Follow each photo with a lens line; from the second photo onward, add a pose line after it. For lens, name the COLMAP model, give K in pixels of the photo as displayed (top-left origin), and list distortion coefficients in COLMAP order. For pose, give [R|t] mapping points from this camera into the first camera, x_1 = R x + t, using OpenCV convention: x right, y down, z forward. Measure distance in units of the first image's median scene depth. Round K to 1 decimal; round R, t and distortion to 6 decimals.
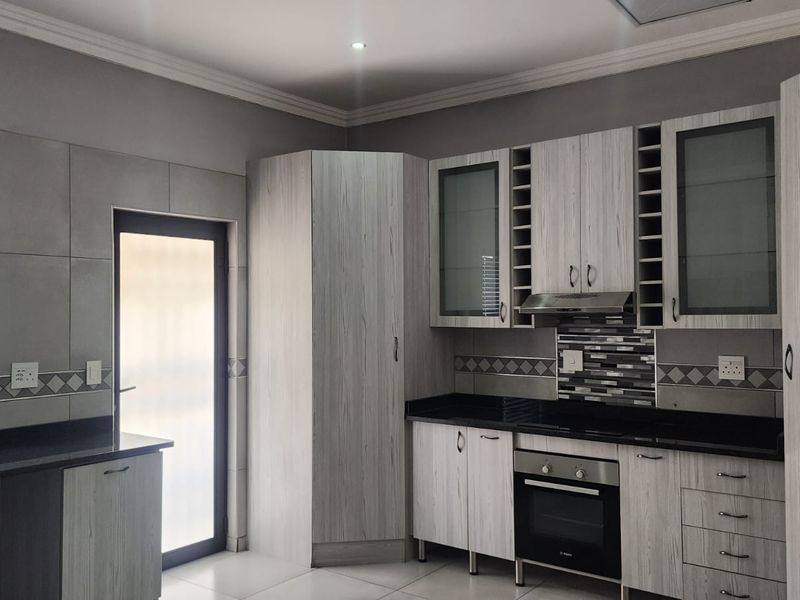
lens RADIAL K [[730.4, 0, 397.2], [0, 730.4, 300.8], [0, 0, 1]] dist [0.056396, 0.000000]
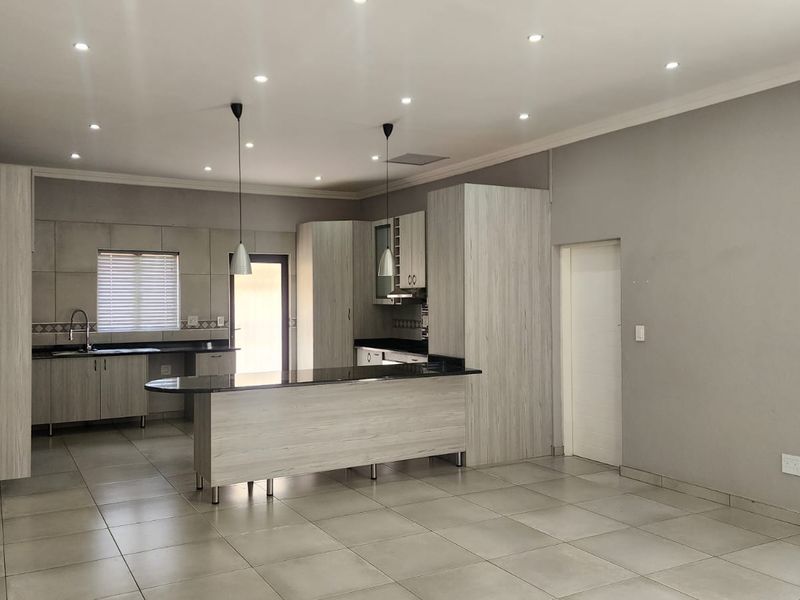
lens RADIAL K [[730.4, 0, 402.4], [0, 730.4, 299.0], [0, 0, 1]] dist [0.056396, 0.000000]
pose [[0.914839, 0.002365, -0.403811, 0.981946], [0.004229, 0.999872, 0.015437, -0.009871], [0.403796, -0.015830, 0.914712, -0.856142]]
